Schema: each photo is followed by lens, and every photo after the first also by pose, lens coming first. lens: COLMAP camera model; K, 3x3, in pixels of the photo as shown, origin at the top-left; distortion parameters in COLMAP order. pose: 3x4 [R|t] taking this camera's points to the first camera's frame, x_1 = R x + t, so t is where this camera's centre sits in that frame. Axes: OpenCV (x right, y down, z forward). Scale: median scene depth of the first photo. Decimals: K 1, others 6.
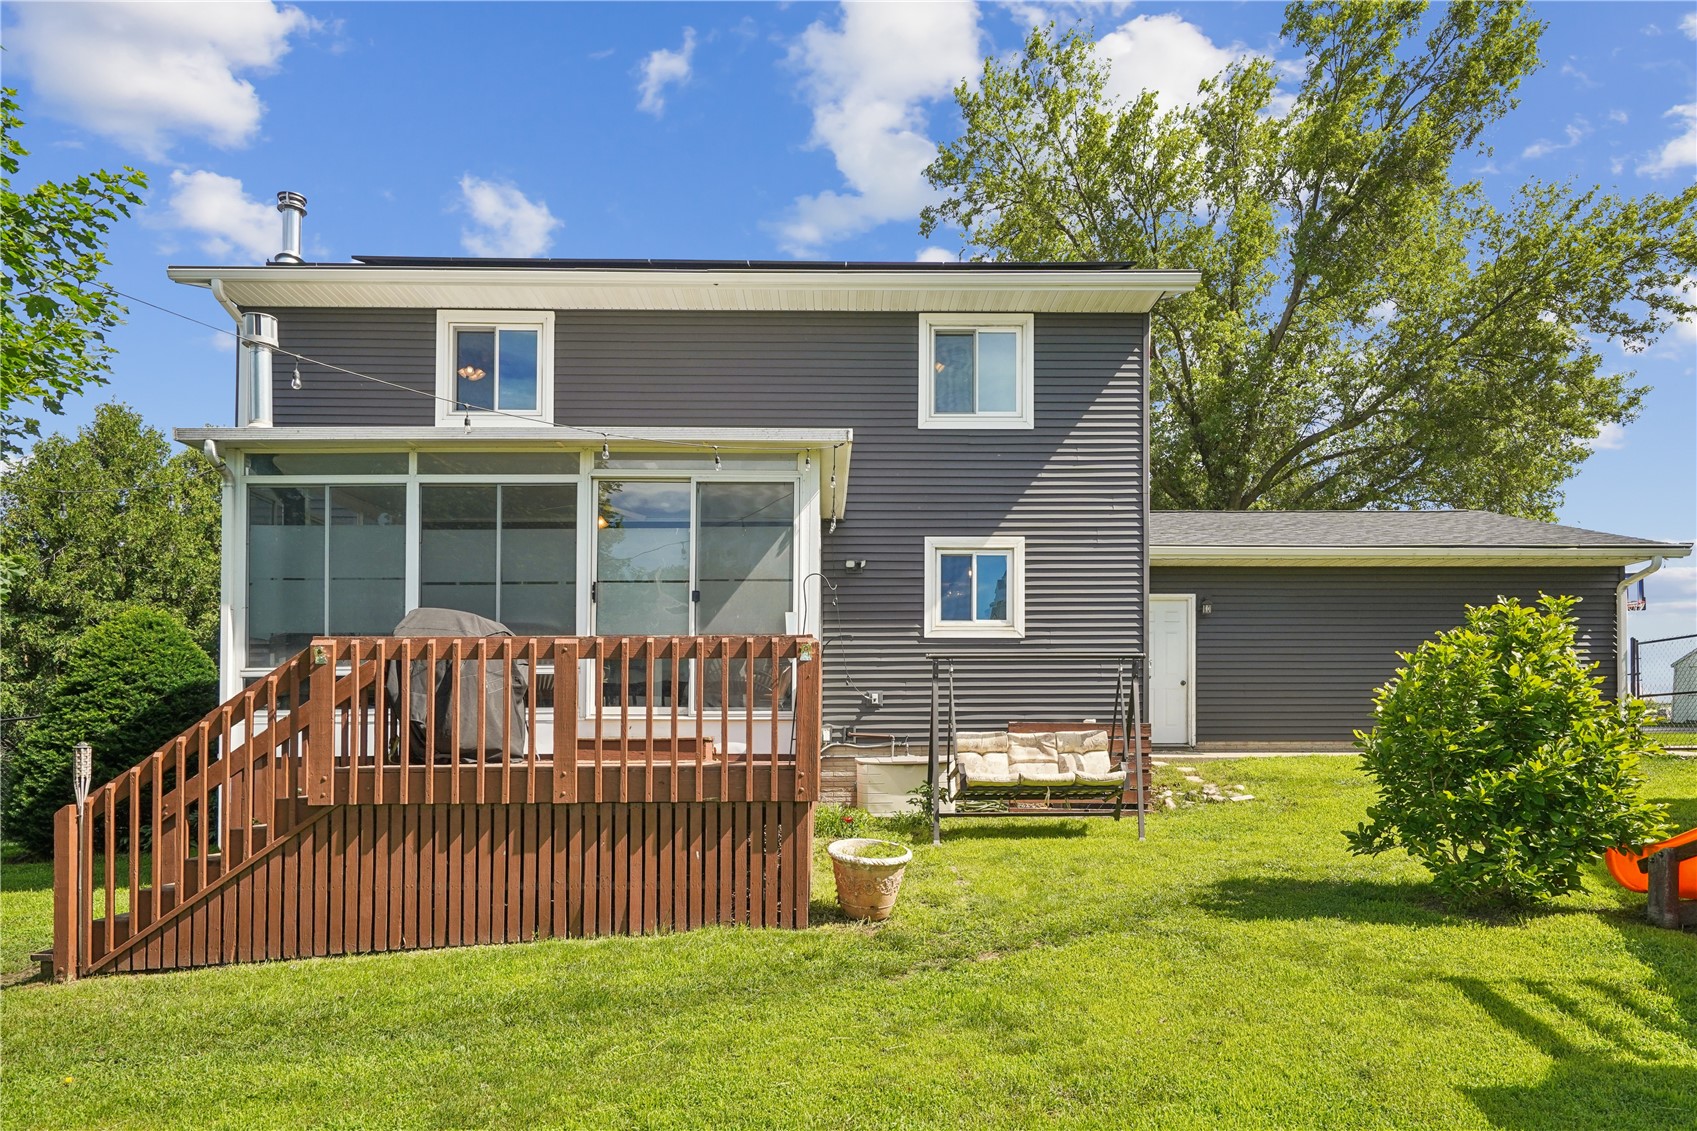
lens RADIAL K [[1060.9, 0, 847.7], [0, 1060.9, 696.9], [0, 0, 1]] dist [0.001425, 0.002250]
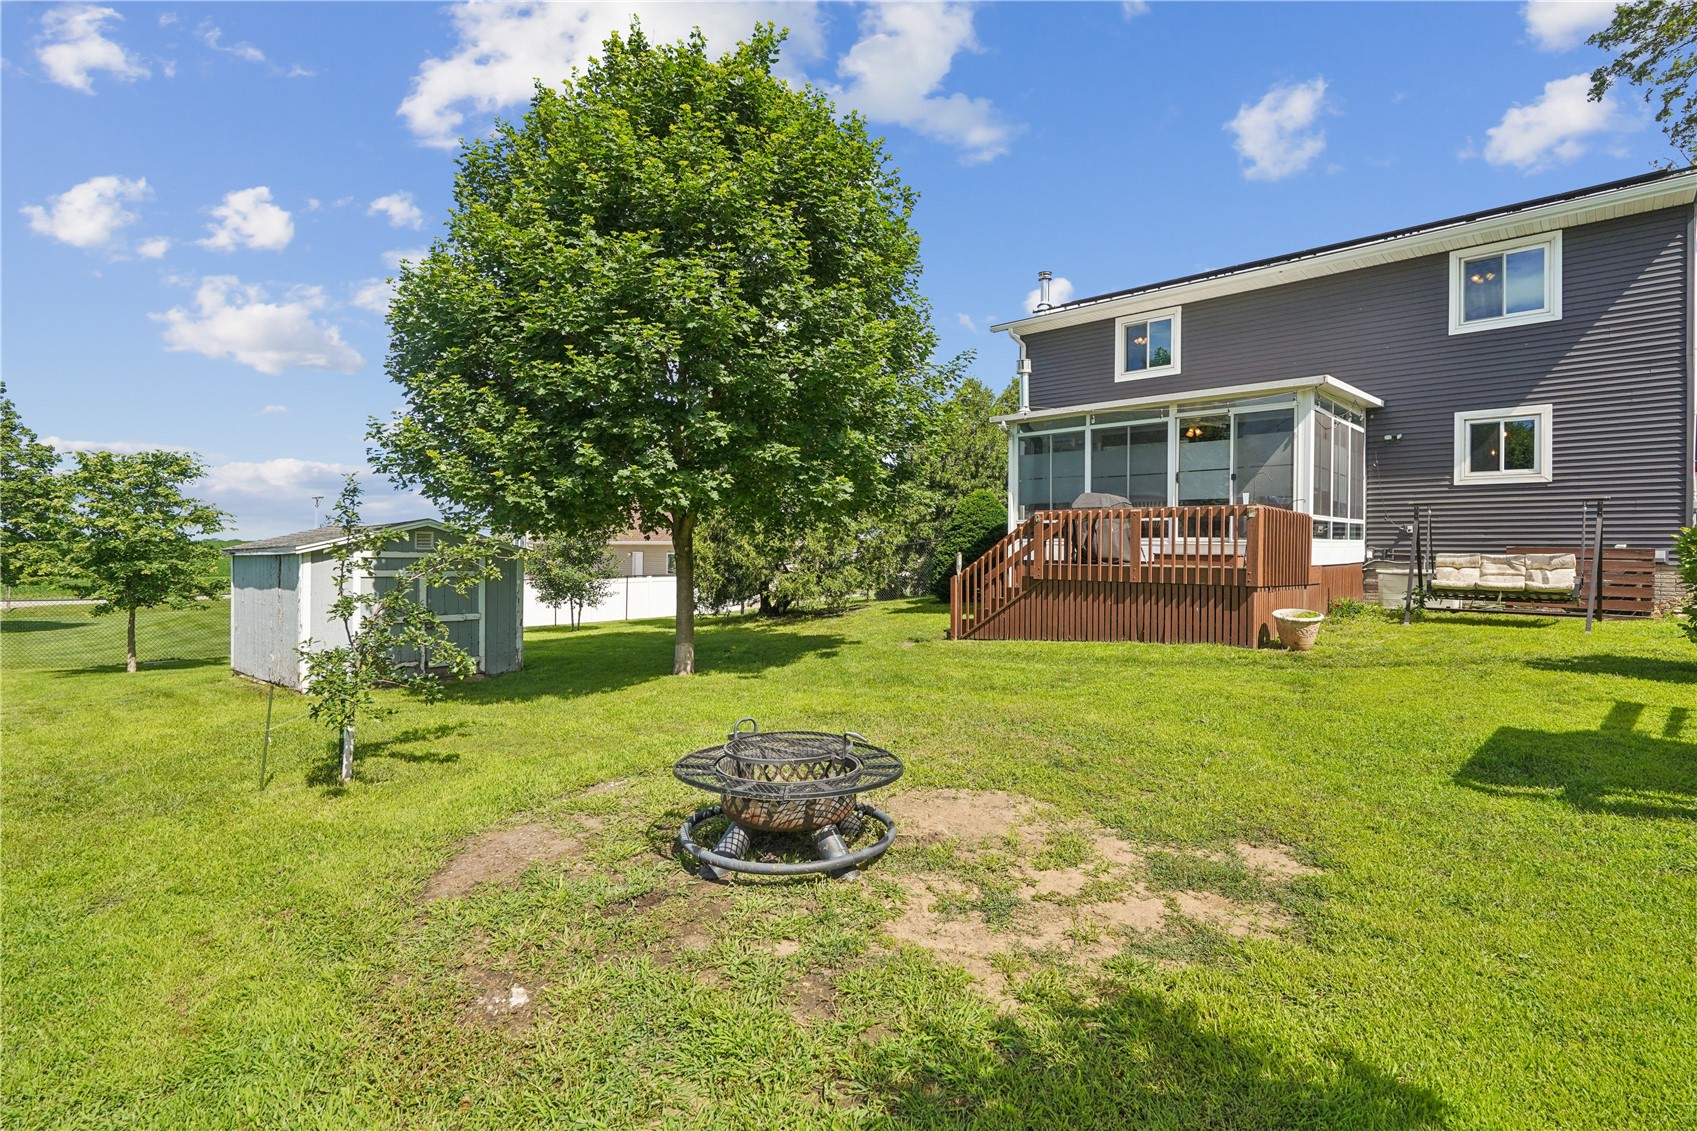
lens RADIAL K [[782.8, 0, 845.5], [0, 782.8, 570.0], [0, 0, 1]] dist [0.001603, 0.000098]
pose [[0.721625, 0.028863, -0.691682, 0.281909], [0.013232, 0.998373, 0.055465, -0.016690], [0.692157, -0.049177, 0.720069, -0.398238]]
